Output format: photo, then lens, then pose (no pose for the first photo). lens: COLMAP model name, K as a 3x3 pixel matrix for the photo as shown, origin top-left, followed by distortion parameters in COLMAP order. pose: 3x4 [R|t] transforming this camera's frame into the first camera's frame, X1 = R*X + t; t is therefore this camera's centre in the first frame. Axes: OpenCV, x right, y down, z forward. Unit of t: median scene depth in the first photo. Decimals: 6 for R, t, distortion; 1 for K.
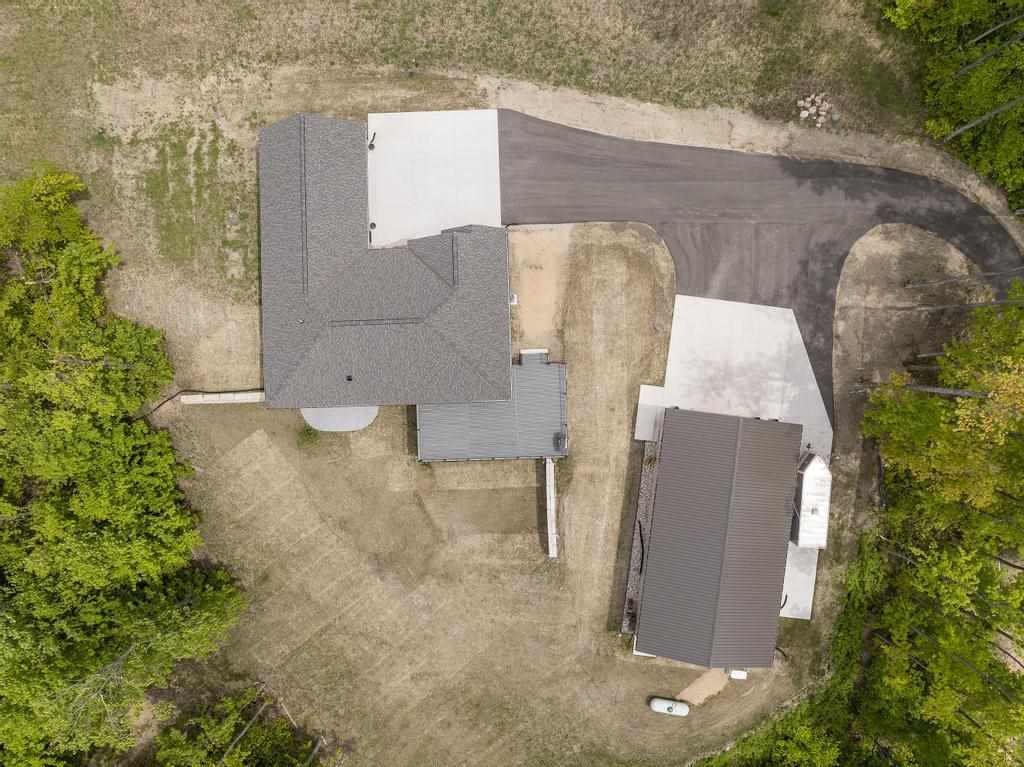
lens RADIAL K [[730.4, 0, 509.1], [0, 730.4, 382.2], [0, 0, 1]] dist [-0.042907, 0.012829]
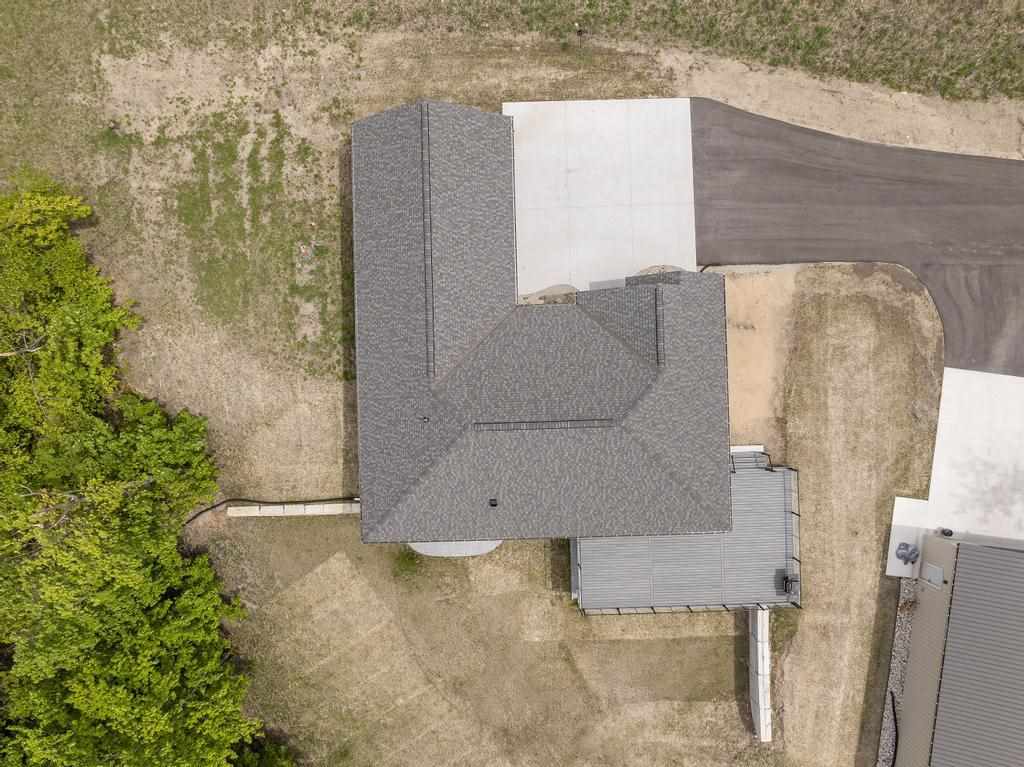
lens RADIAL K [[730.4, 0, 513.1], [0, 730.4, 382.8], [0, 0, 1]] dist [-0.042907, 0.012829]
pose [[0.999989, 0.002603, 0.003893, -0.186741], [-0.002606, 0.999996, 0.000639, -0.104804], [-0.003891, -0.000649, 0.999992, 0.311002]]
